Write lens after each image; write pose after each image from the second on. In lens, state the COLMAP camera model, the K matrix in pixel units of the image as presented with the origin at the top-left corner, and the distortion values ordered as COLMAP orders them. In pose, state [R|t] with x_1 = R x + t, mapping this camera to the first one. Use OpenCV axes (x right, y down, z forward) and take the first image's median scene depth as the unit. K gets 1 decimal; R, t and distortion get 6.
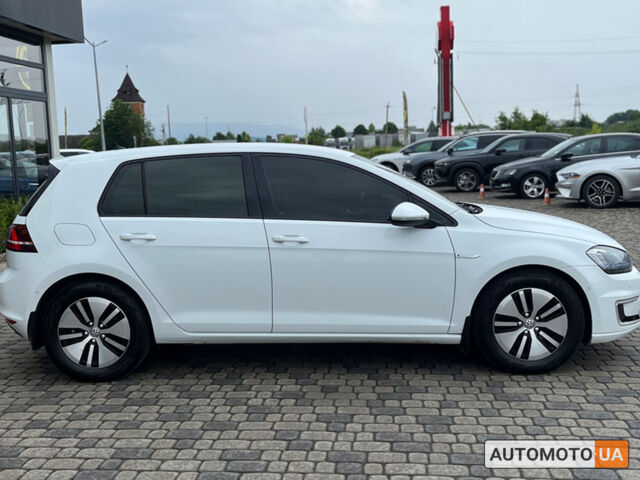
lens RADIAL K [[724.0, 0, 320.0], [0, 724.0, 240.0], [0, 0, 1]] dist [0.015329, -0.011372]
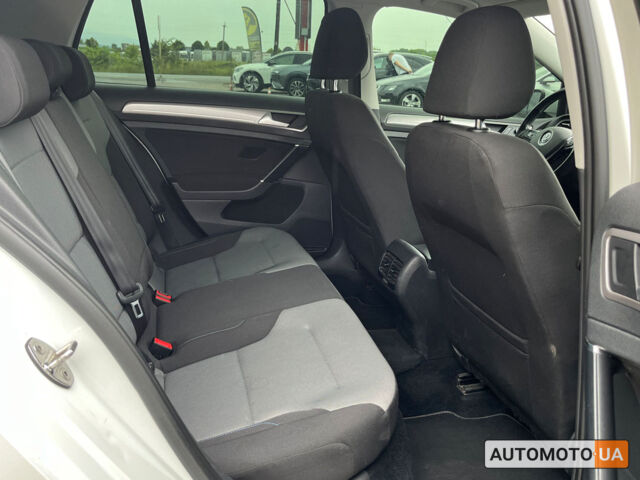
lens RADIAL K [[724.0, 0, 320.0], [0, 724.0, 240.0], [0, 0, 1]] dist [0.015329, -0.011372]
pose [[0.986398, 0.030337, 0.161549, 0.032461], [-0.050346, 0.991346, 0.121241, 0.003634], [-0.156472, -0.127725, 0.979389, -0.101086]]
